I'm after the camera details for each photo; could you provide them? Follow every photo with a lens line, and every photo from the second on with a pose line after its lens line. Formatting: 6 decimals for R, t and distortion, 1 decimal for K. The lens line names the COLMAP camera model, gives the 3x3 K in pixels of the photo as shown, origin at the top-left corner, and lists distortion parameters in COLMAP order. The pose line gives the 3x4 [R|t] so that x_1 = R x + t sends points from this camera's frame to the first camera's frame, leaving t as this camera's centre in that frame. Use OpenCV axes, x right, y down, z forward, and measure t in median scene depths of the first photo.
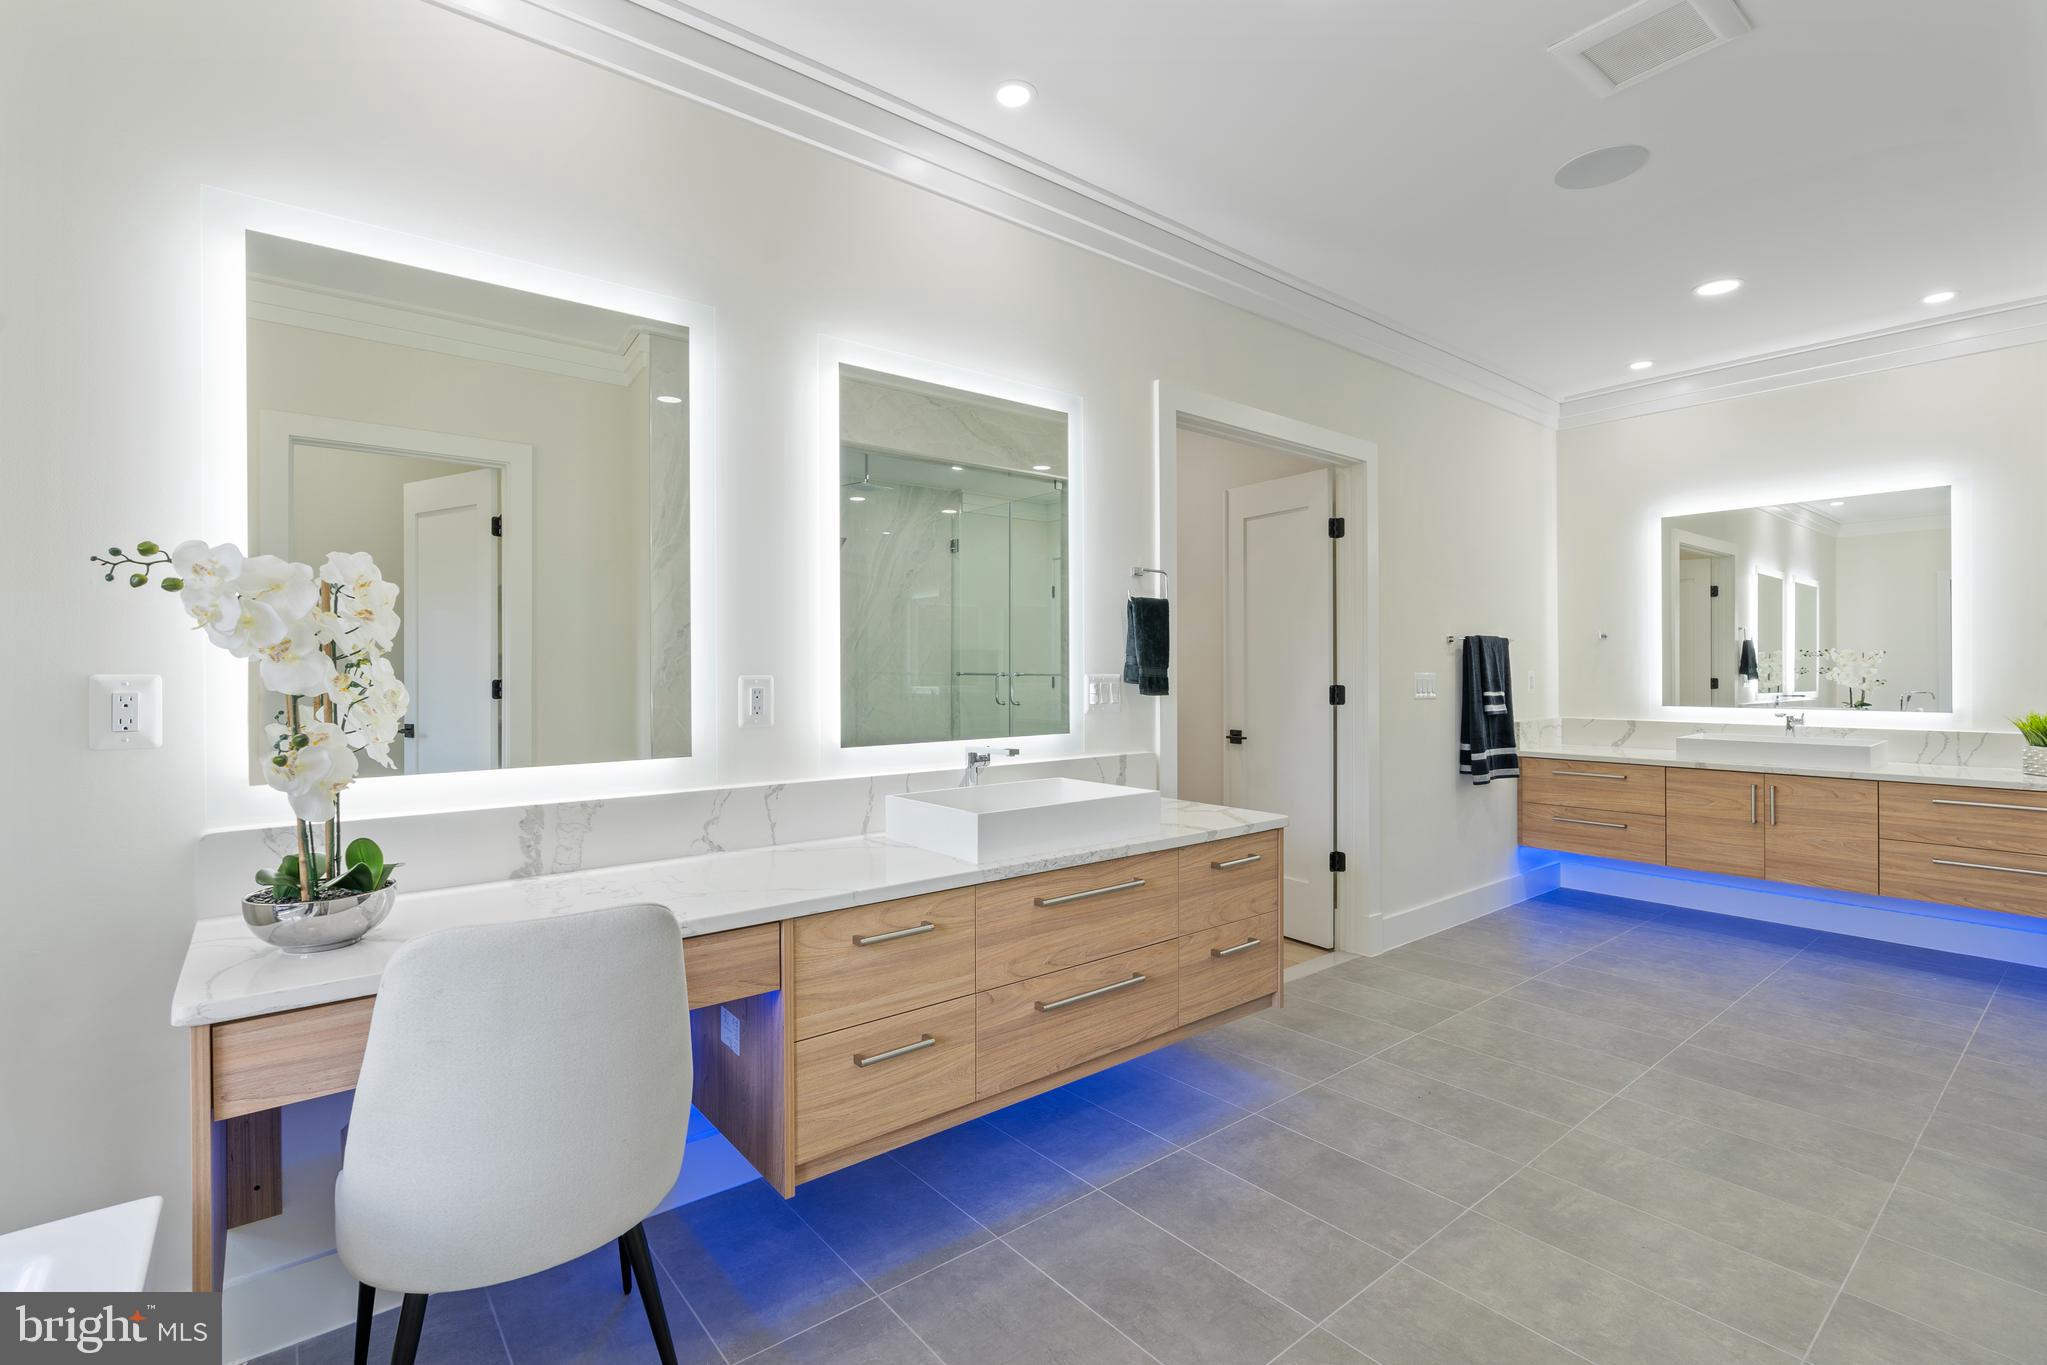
lens RADIAL K [[932.7, 0, 1028.2], [0, 932.7, 674.4], [0, 0, 1]] dist [-0.002392, 0.010670]
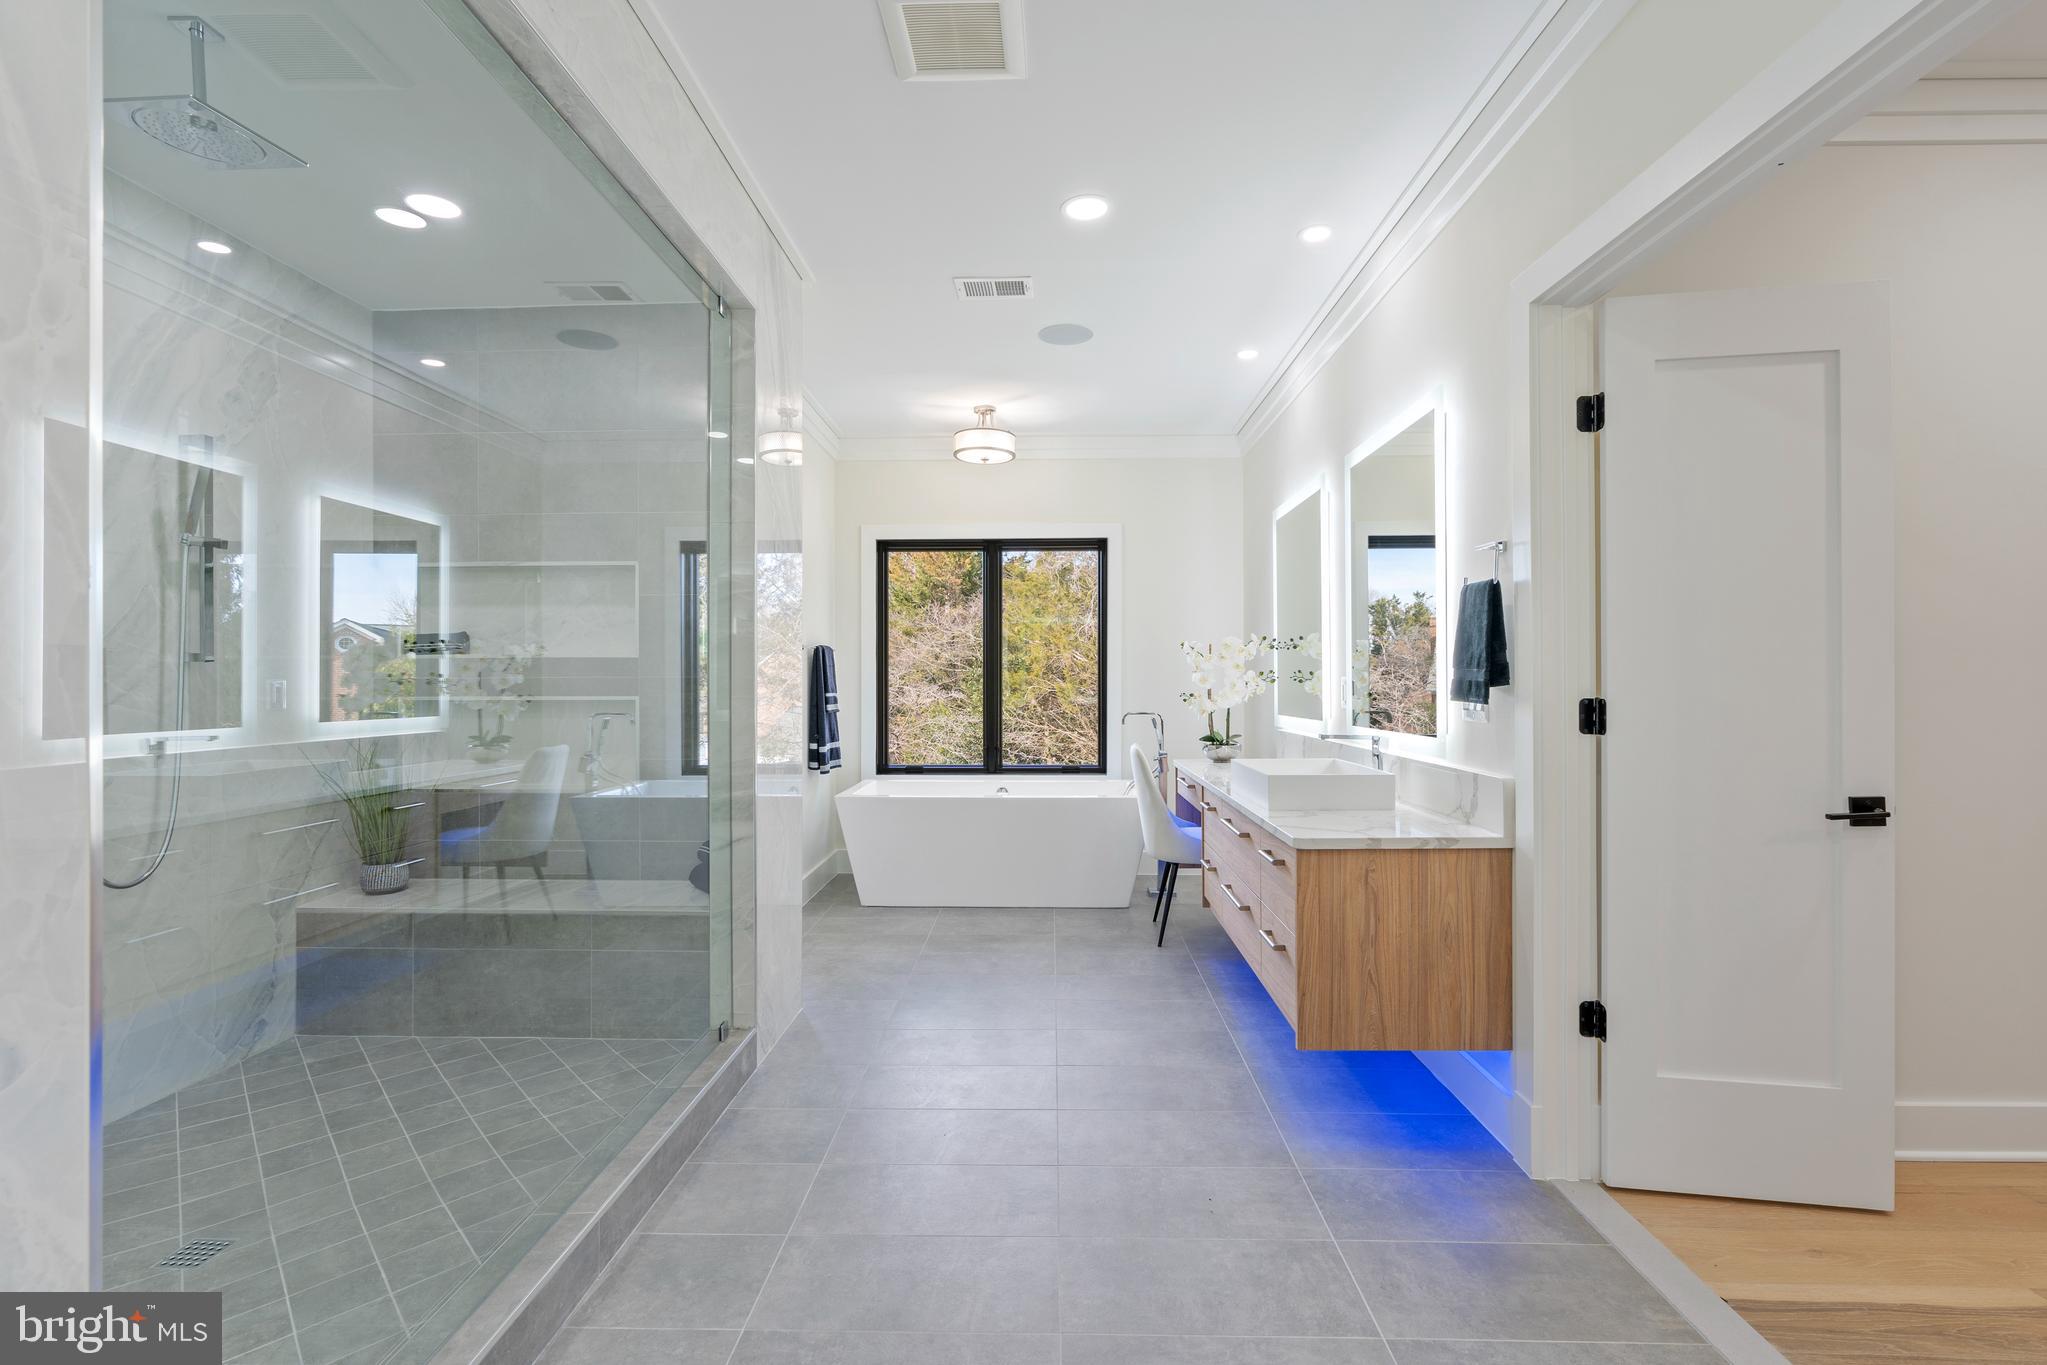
lens RADIAL K [[932.7, 0, 1028.2], [0, 932.7, 674.4], [0, 0, 1]] dist [-0.002392, 0.010670]
pose [[-0.653895, 0.000501, -0.756585, 0.790544], [0.004256, 0.999986, -0.003016, -0.001117], [0.756573, -0.005192, -0.653889, 0.983255]]
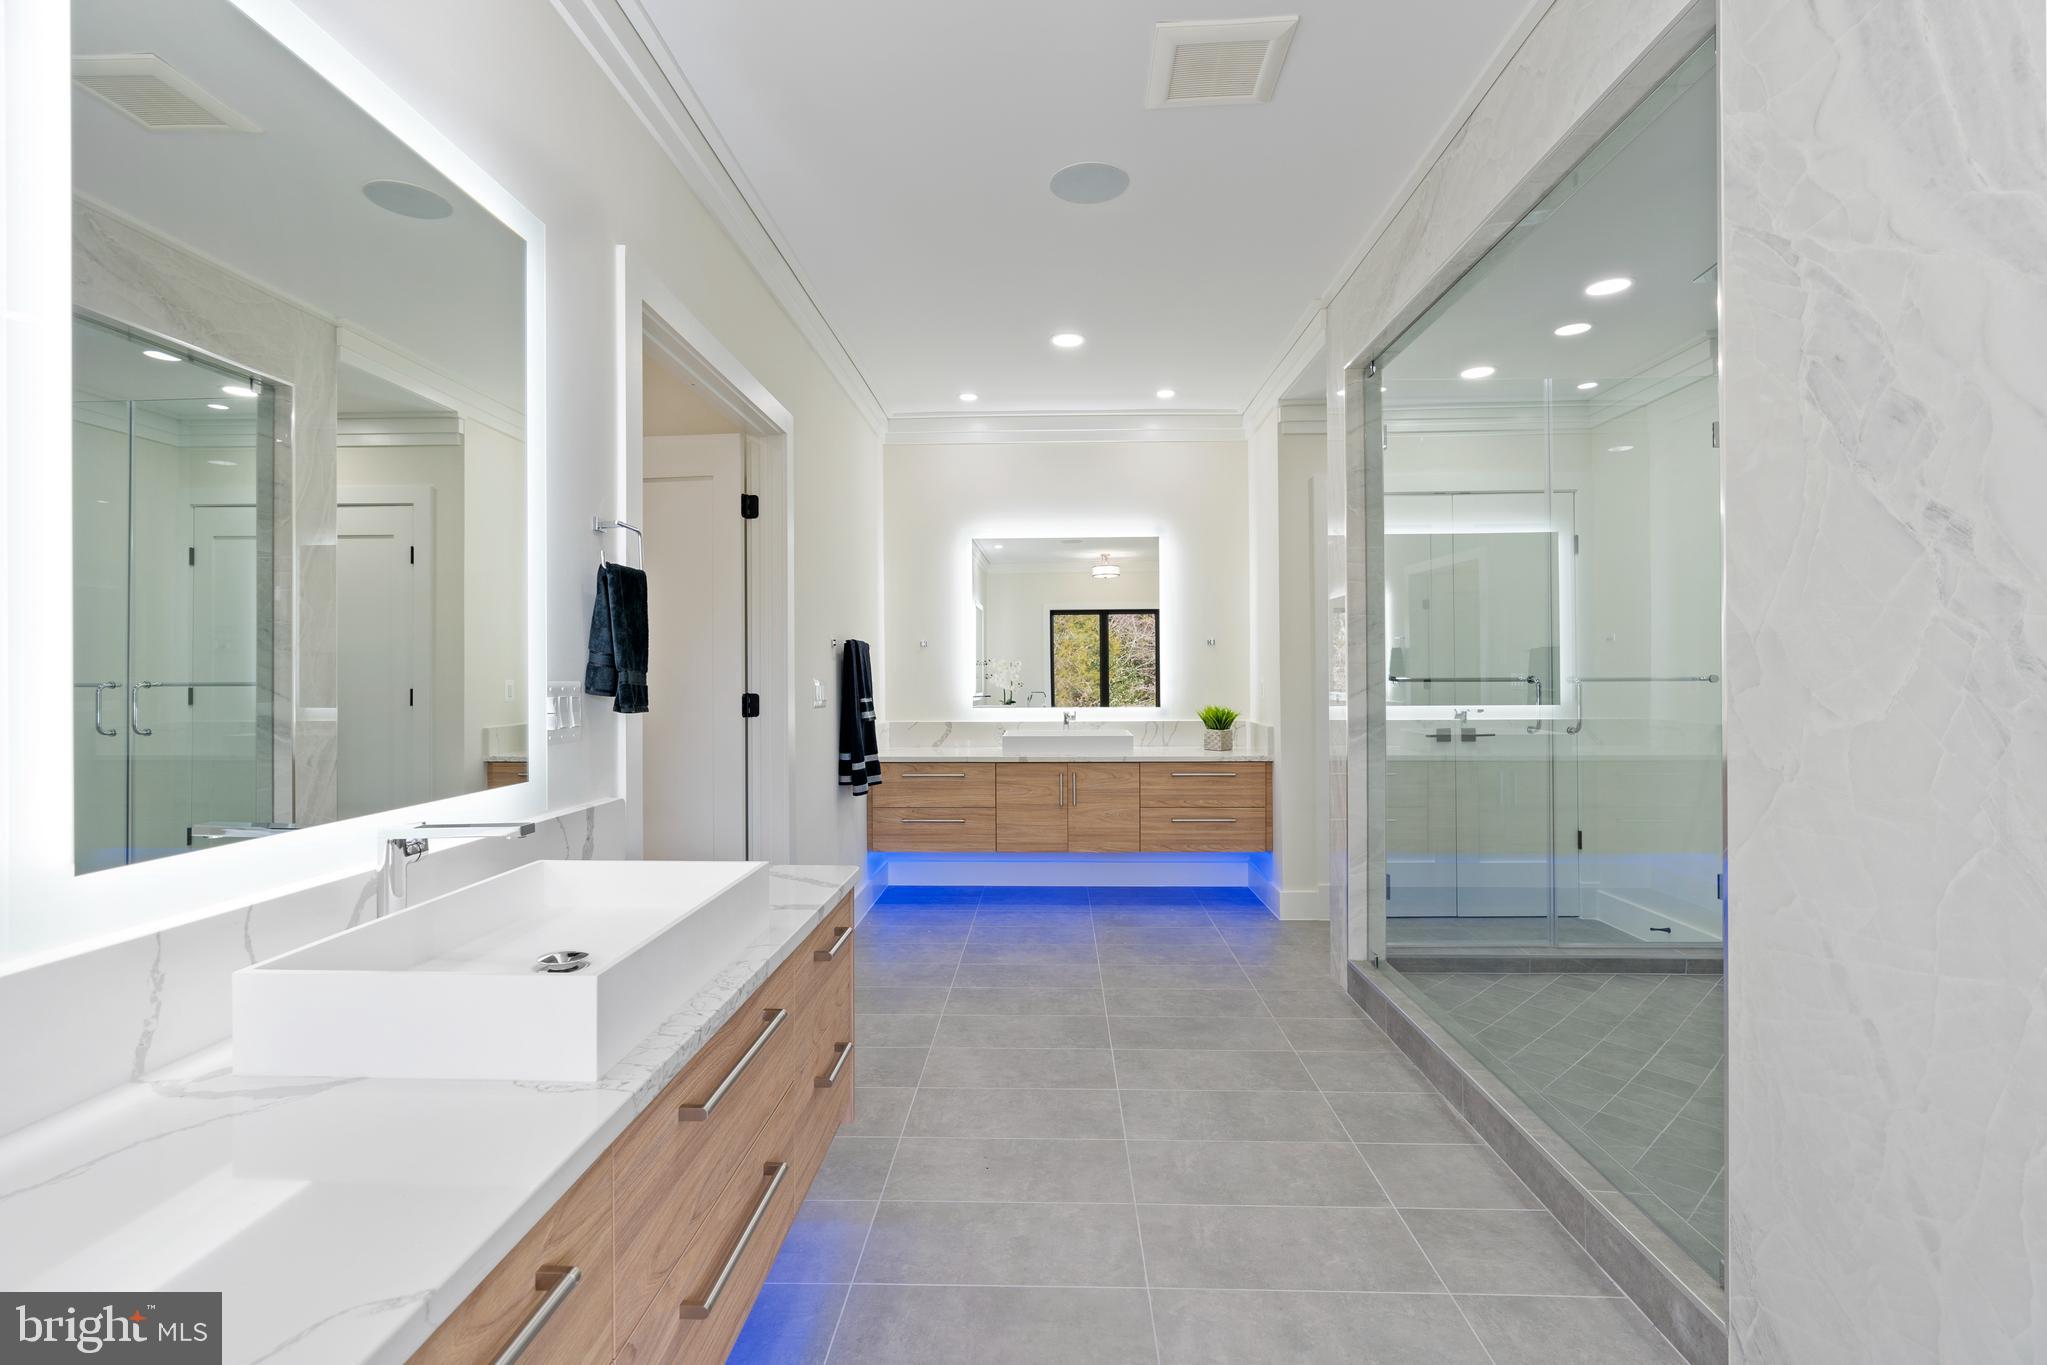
lens RADIAL K [[932.7, 0, 1028.2], [0, 932.7, 674.4], [0, 0, 1]] dist [-0.002392, 0.010670]
pose [[0.659679, 0.000211, 0.751547, -0.143747], [0.005512, 0.999972, -0.005118, -0.000164], [-0.751527, 0.007519, 0.659659, 0.275981]]
